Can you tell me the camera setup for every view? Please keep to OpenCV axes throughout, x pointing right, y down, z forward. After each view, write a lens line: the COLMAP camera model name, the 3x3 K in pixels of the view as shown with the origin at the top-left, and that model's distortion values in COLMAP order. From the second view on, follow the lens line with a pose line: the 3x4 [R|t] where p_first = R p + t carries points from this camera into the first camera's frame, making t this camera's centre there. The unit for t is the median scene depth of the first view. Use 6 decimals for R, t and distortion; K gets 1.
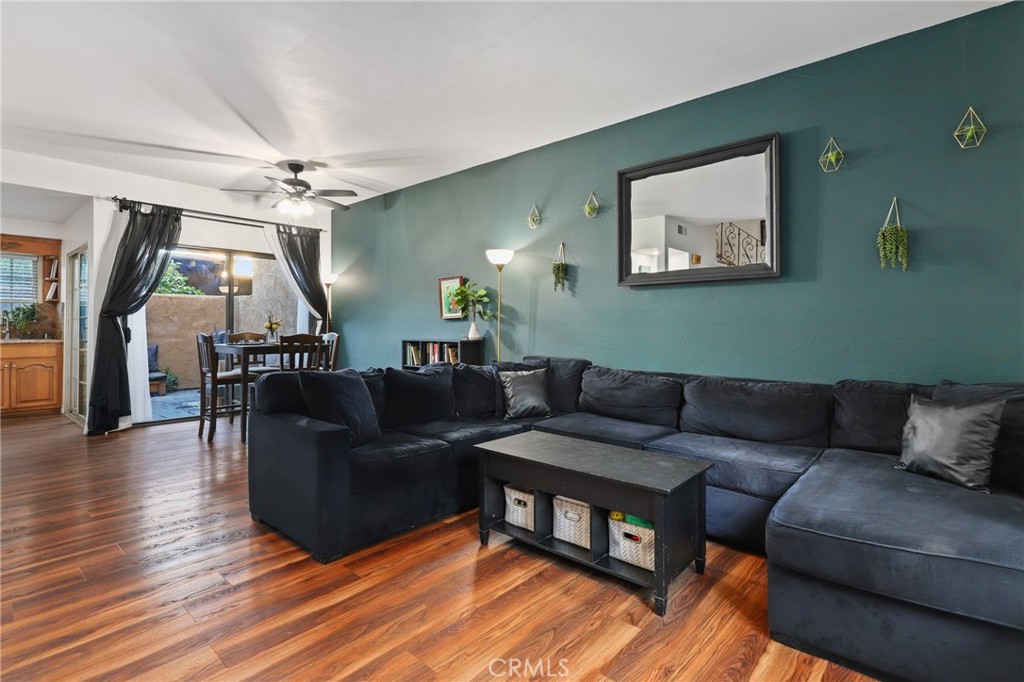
lens RADIAL K [[493.7, 0, 509.6], [0, 493.7, 322.6], [0, 0, 1]] dist [-0.000462, 0.000004]
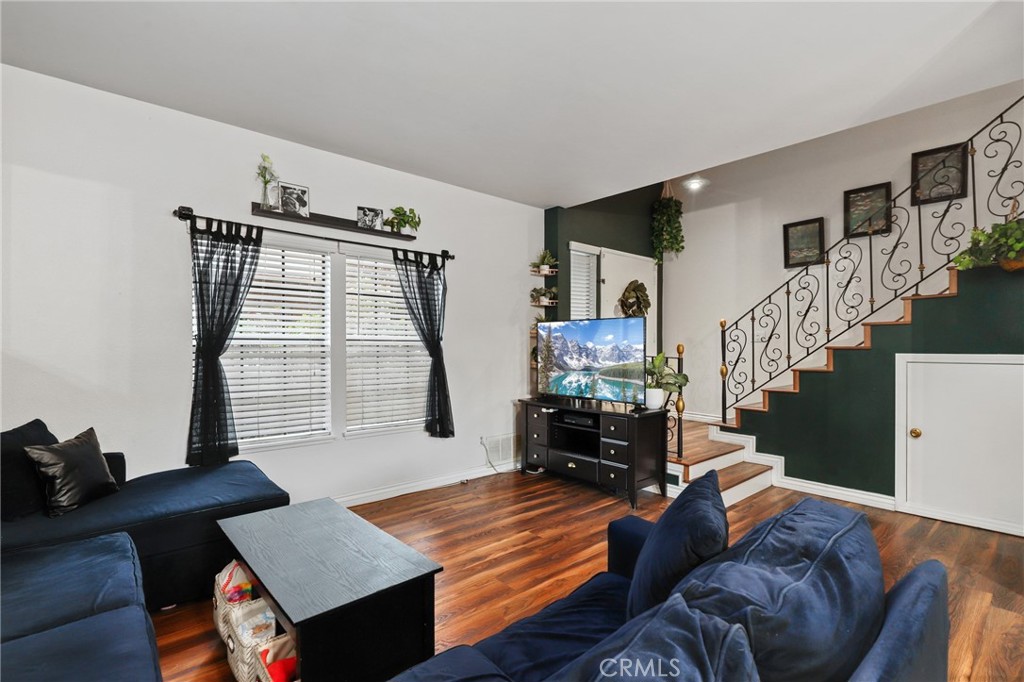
lens RADIAL K [[479.4, 0, 517.7], [0, 479.4, 347.5], [0, 0, 1]] dist [0.002508, 0.000492]
pose [[-0.994583, 0.000005, 0.103945, -0.199892], [-0.000304, 0.999996, -0.002958, -0.038433], [-0.103945, -0.002974, -0.994579, 1.336936]]
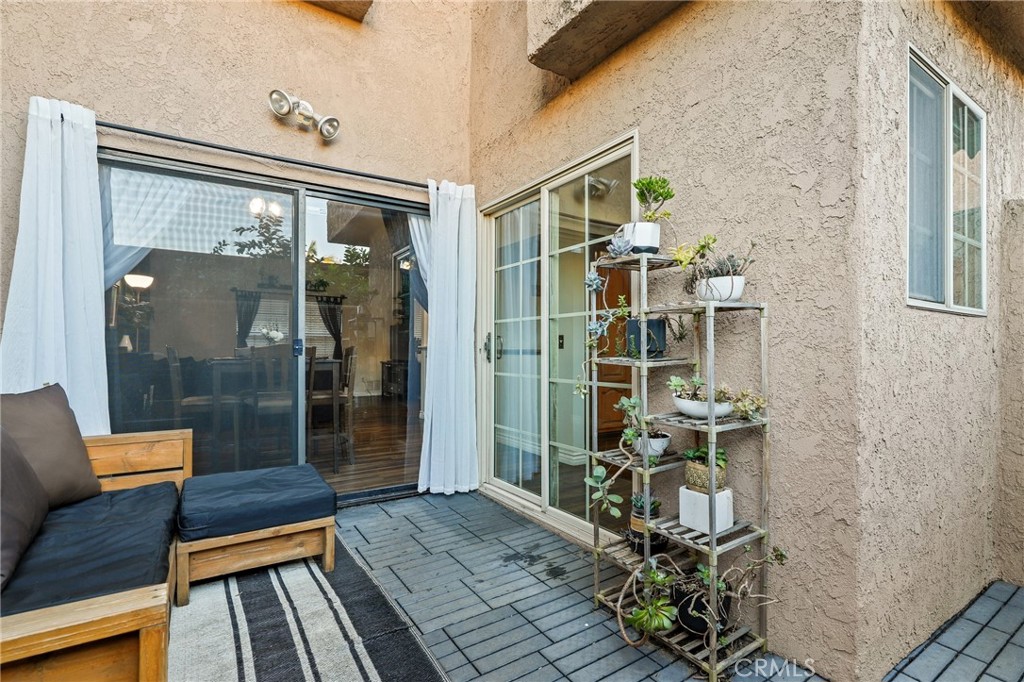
lens RADIAL K [[479.4, 0, 517.7], [0, 479.4, 347.5], [0, 0, 1]] dist [0.002508, 0.000492]
pose [[-0.968220, 0.000387, 0.250098, -1.768120], [-0.002058, 0.999953, -0.009515, 0.055946], [-0.250090, -0.009728, -0.968174, 2.775643]]
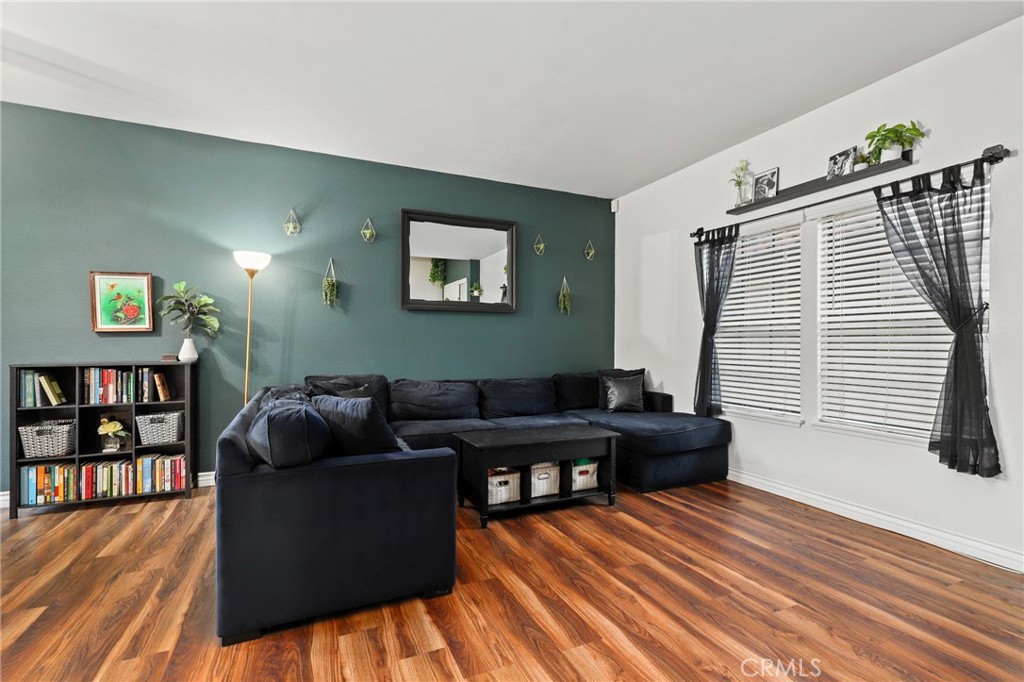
lens RADIAL K [[479.4, 0, 517.7], [0, 479.4, 347.5], [0, 0, 1]] dist [0.002508, 0.000492]
pose [[0.390917, -0.001083, 0.920425, -0.869966], [-0.010107, 0.999934, 0.005470, 0.008023], [-0.920370, -0.011441, 0.390881, 0.390320]]
